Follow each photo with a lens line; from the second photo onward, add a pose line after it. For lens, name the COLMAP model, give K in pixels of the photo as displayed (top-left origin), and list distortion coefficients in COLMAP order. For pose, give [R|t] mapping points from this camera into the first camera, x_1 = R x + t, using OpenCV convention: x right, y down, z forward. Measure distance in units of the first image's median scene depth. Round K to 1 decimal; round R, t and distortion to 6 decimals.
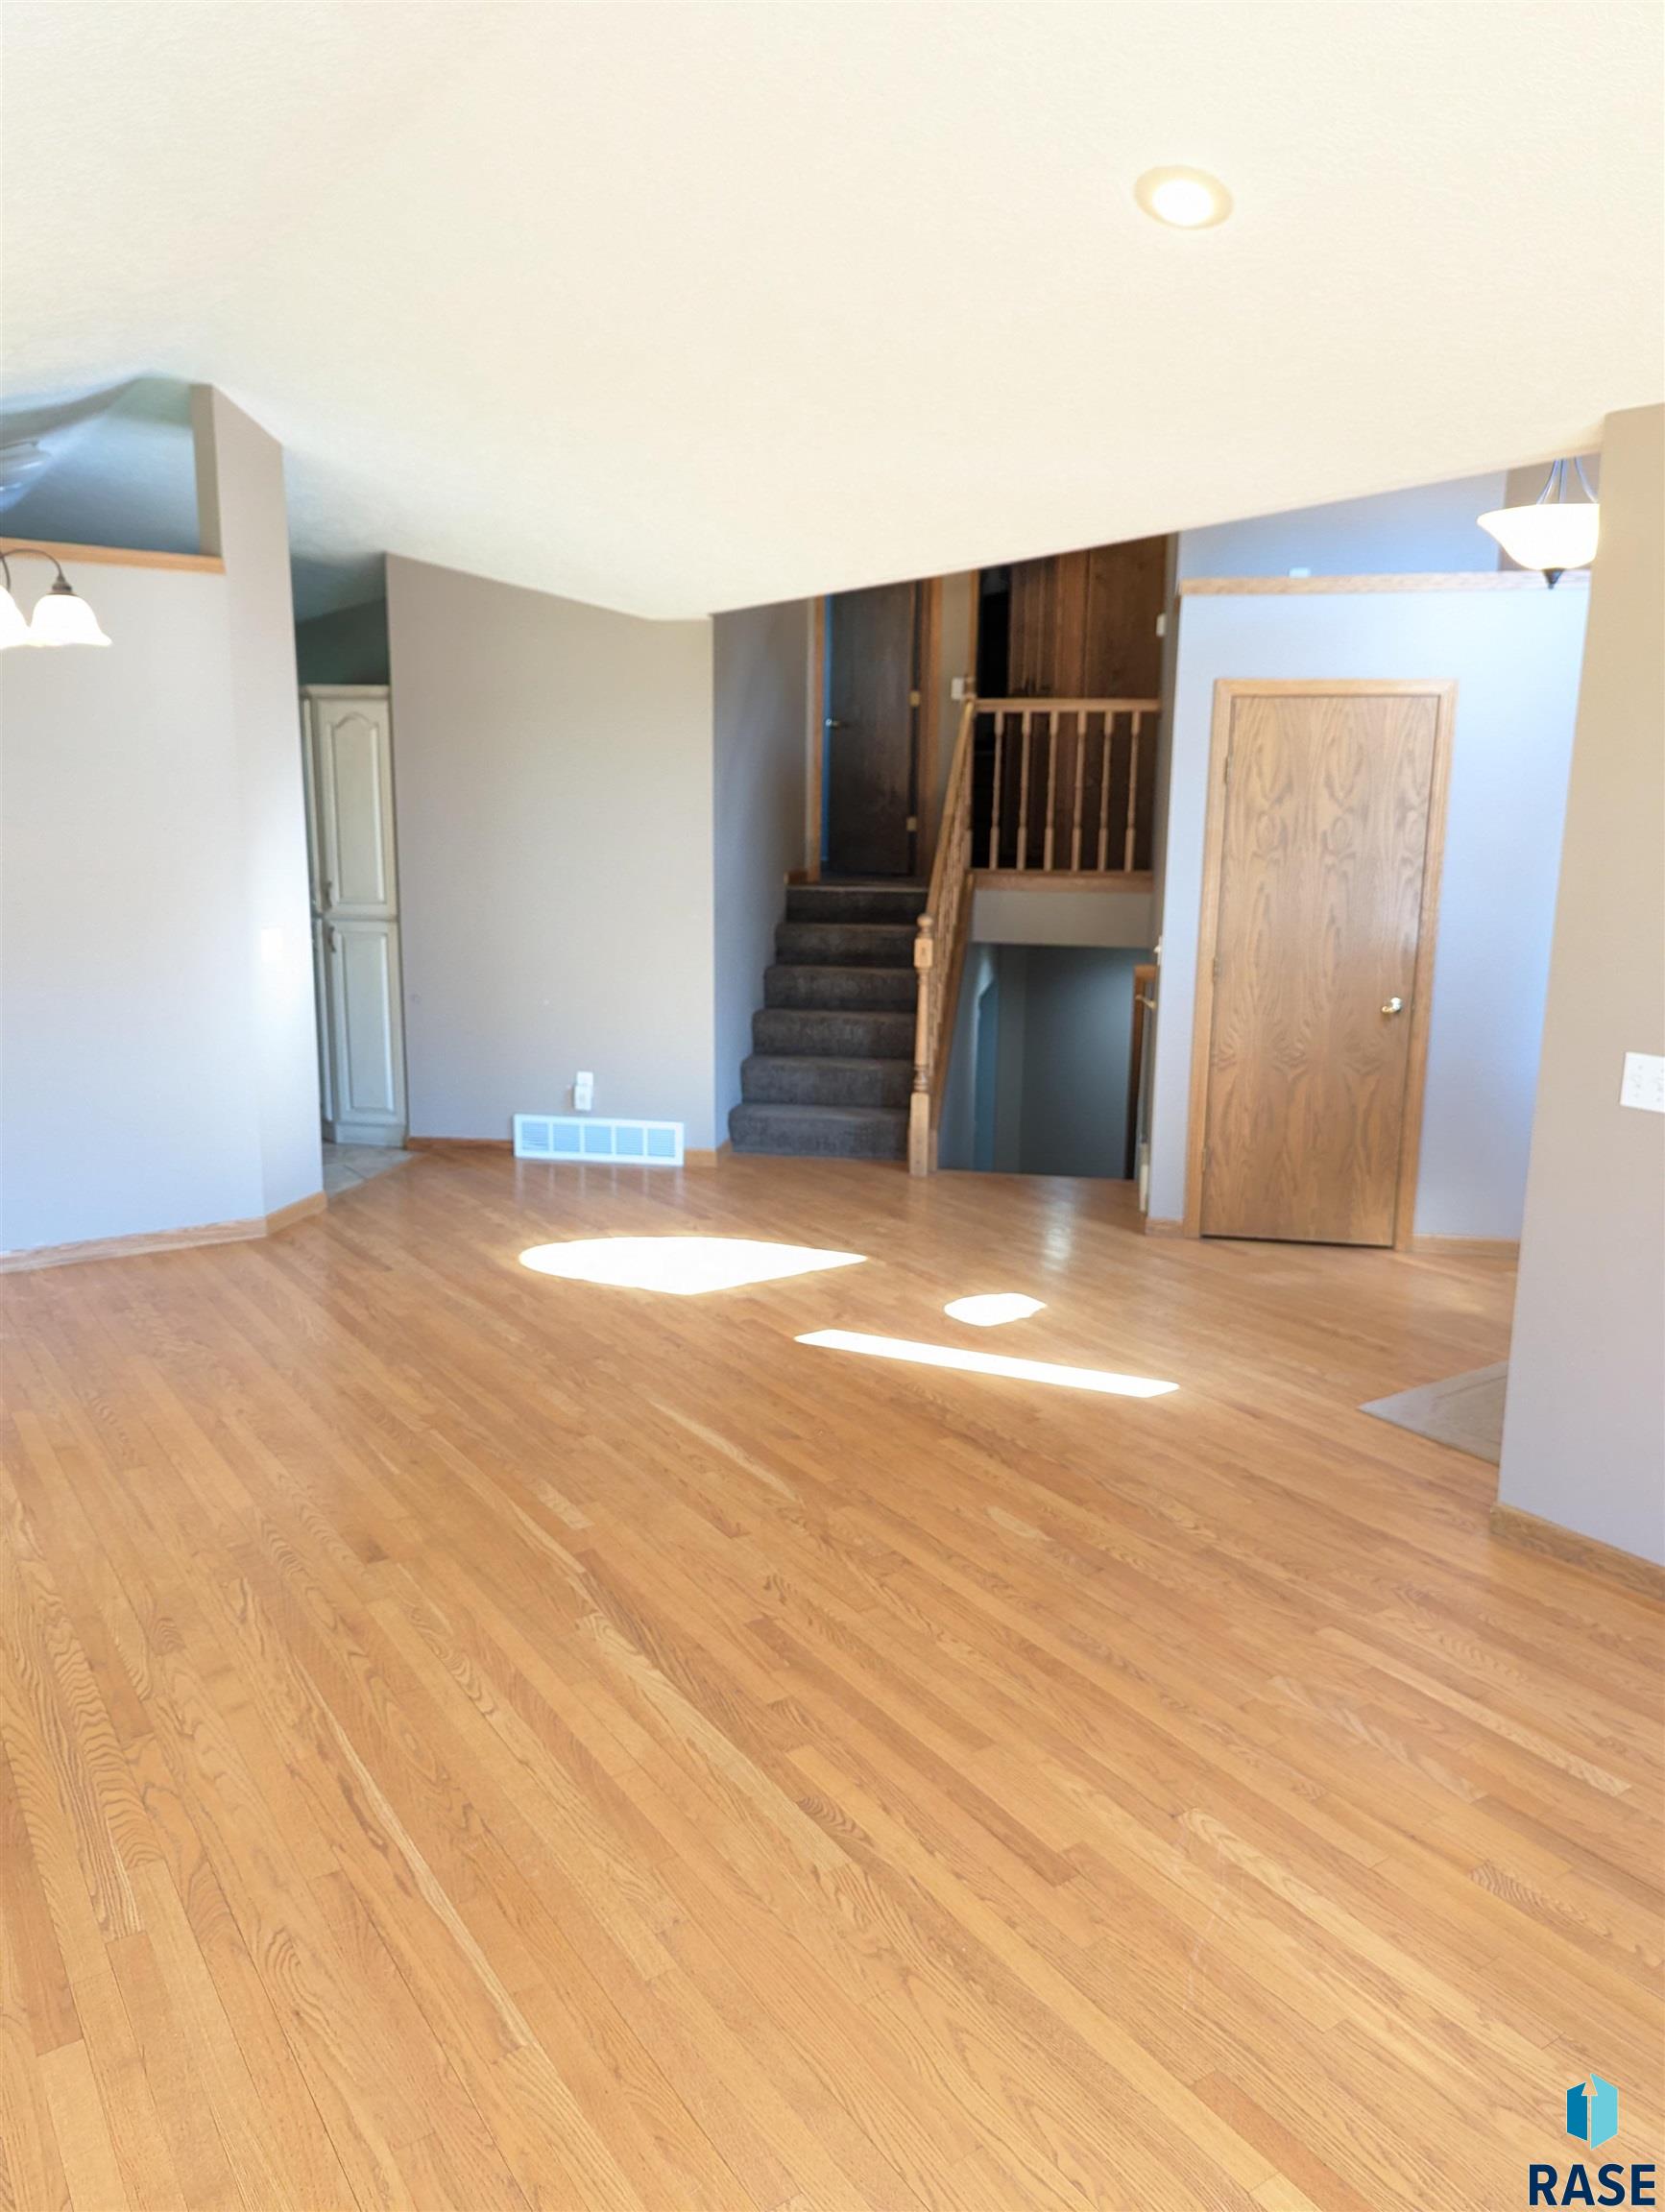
lens RADIAL K [[1552.7, 0, 832.5], [0, 1552.7, 1106.0], [0, 0, 1]] dist [0.037855, -0.008958]
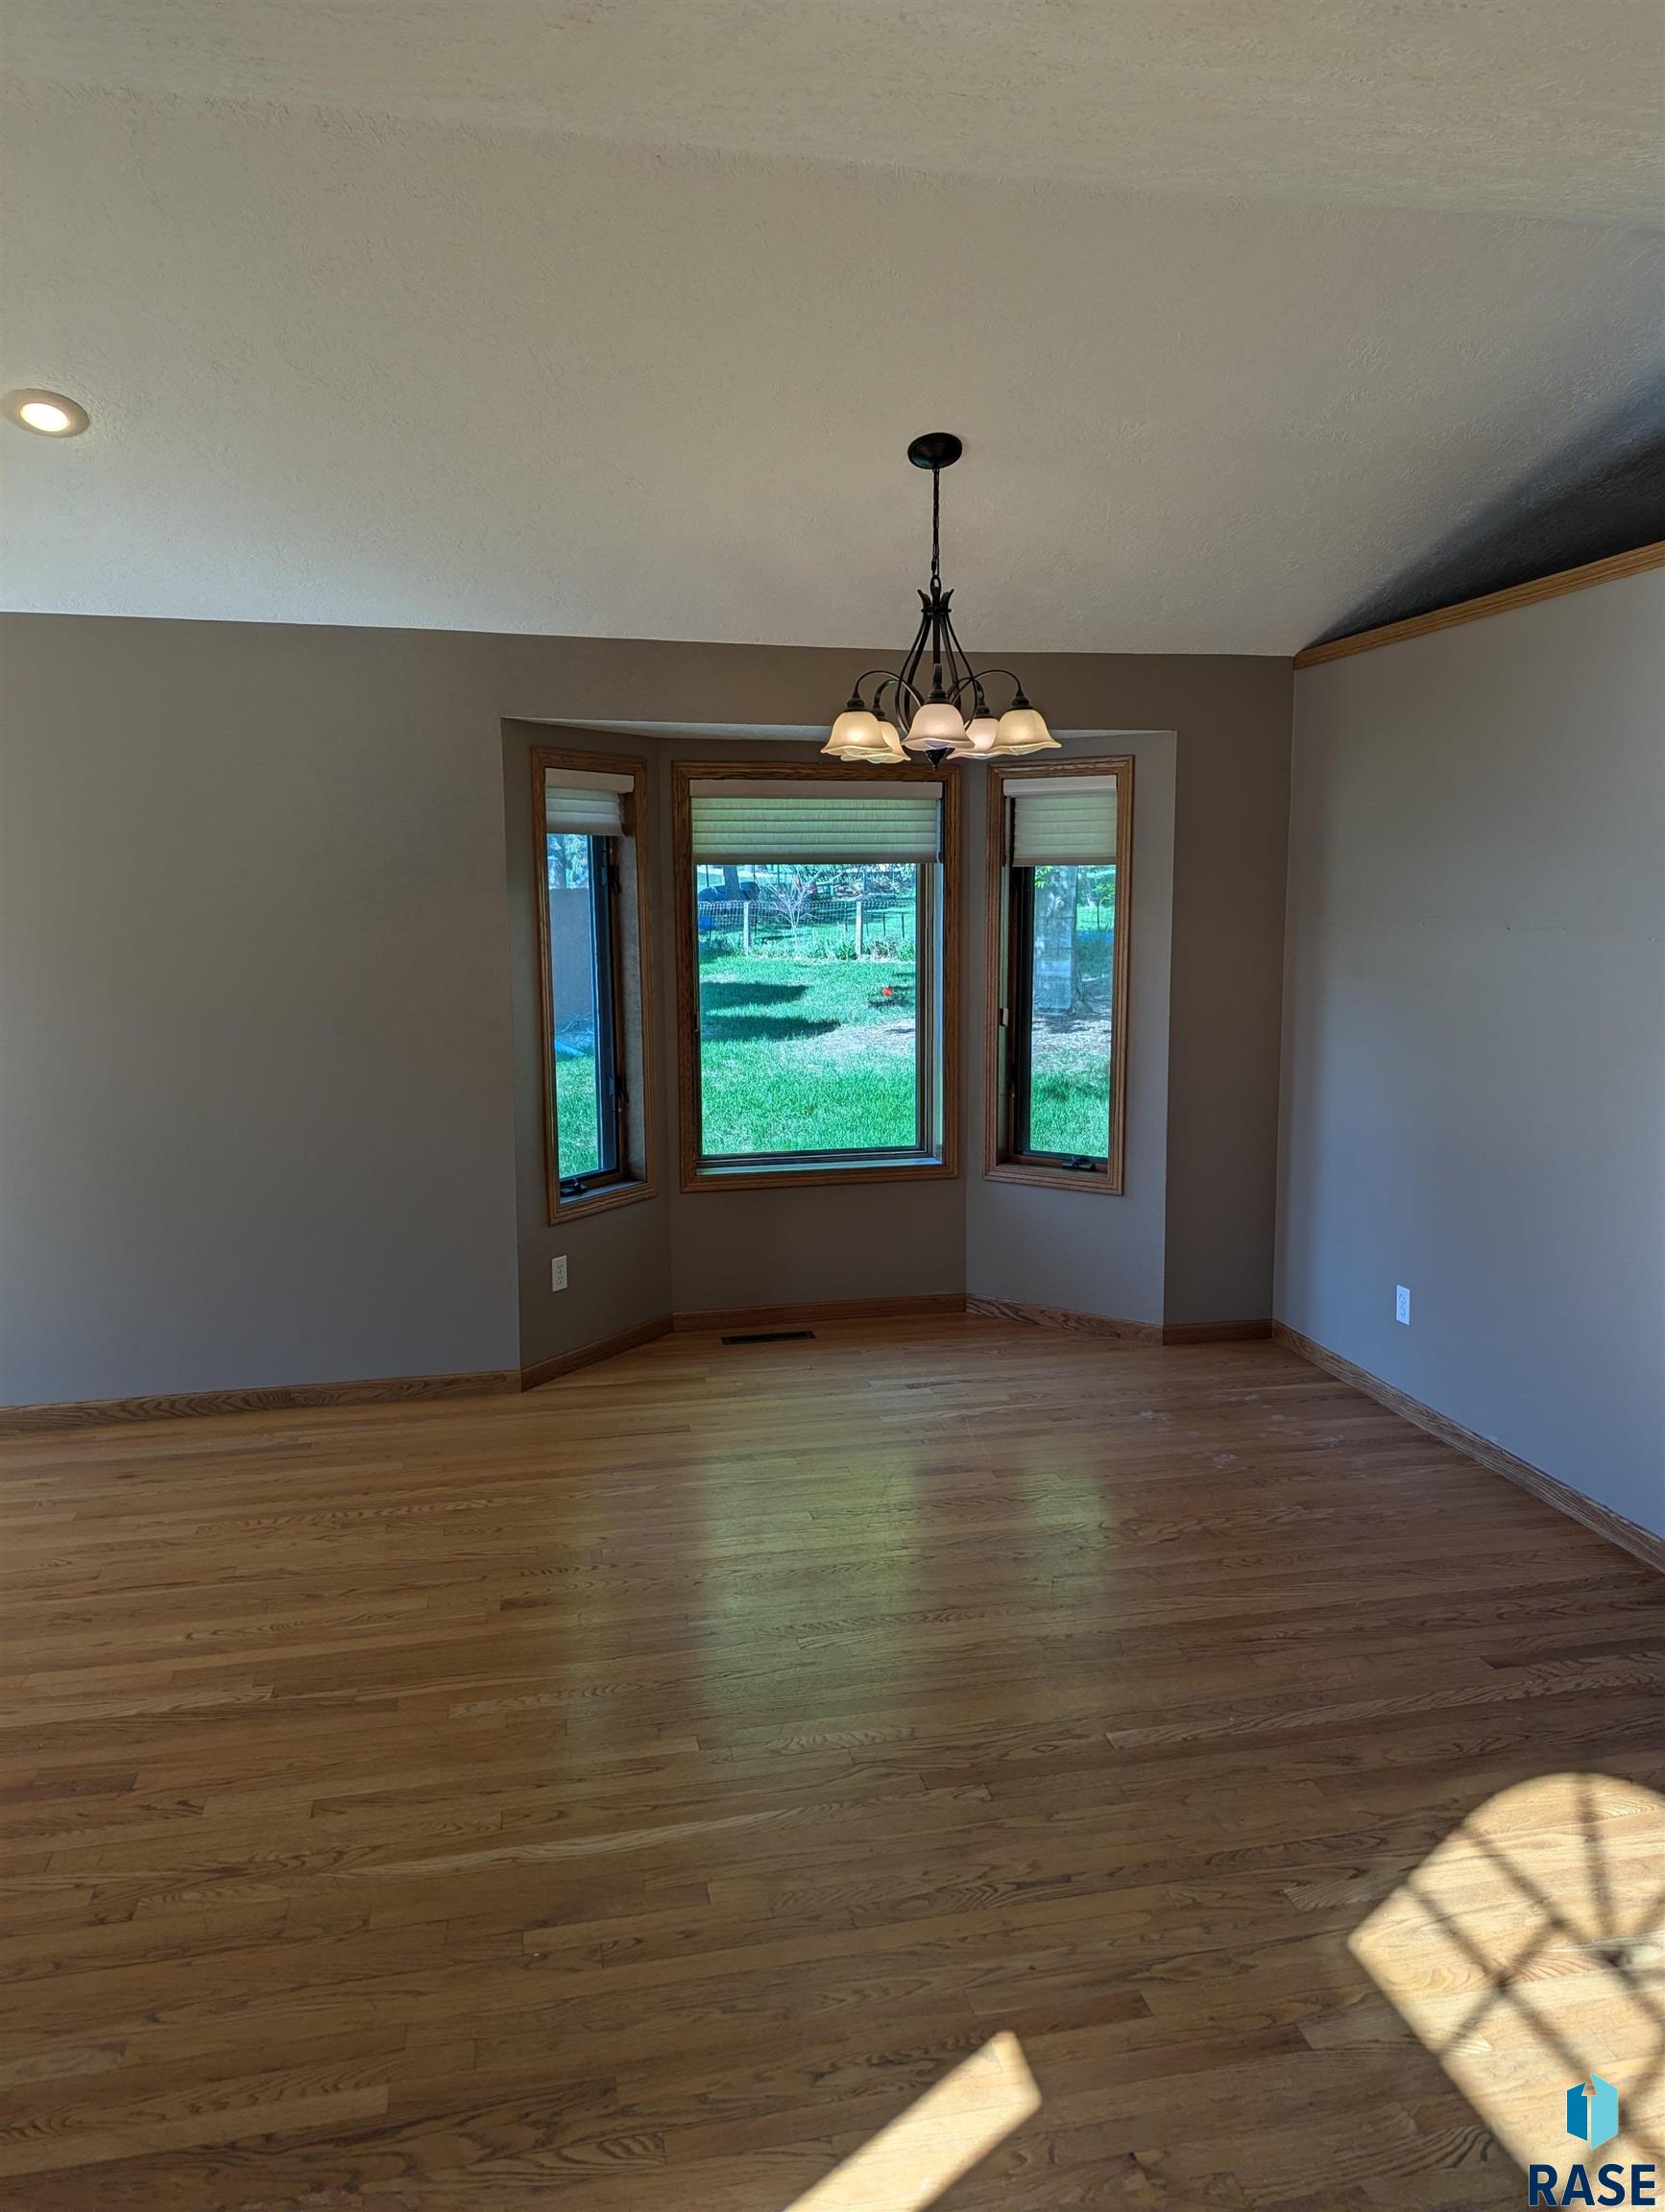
lens RADIAL K [[1552.7, 0, 832.5], [0, 1552.7, 1106.0], [0, 0, 1]] dist [0.037855, -0.008958]
pose [[-0.381895, 0.116905, -0.916782, 0.509559], [-0.177068, 0.964336, 0.196729, -0.261383], [0.907085, 0.237463, -0.347575, 1.376361]]
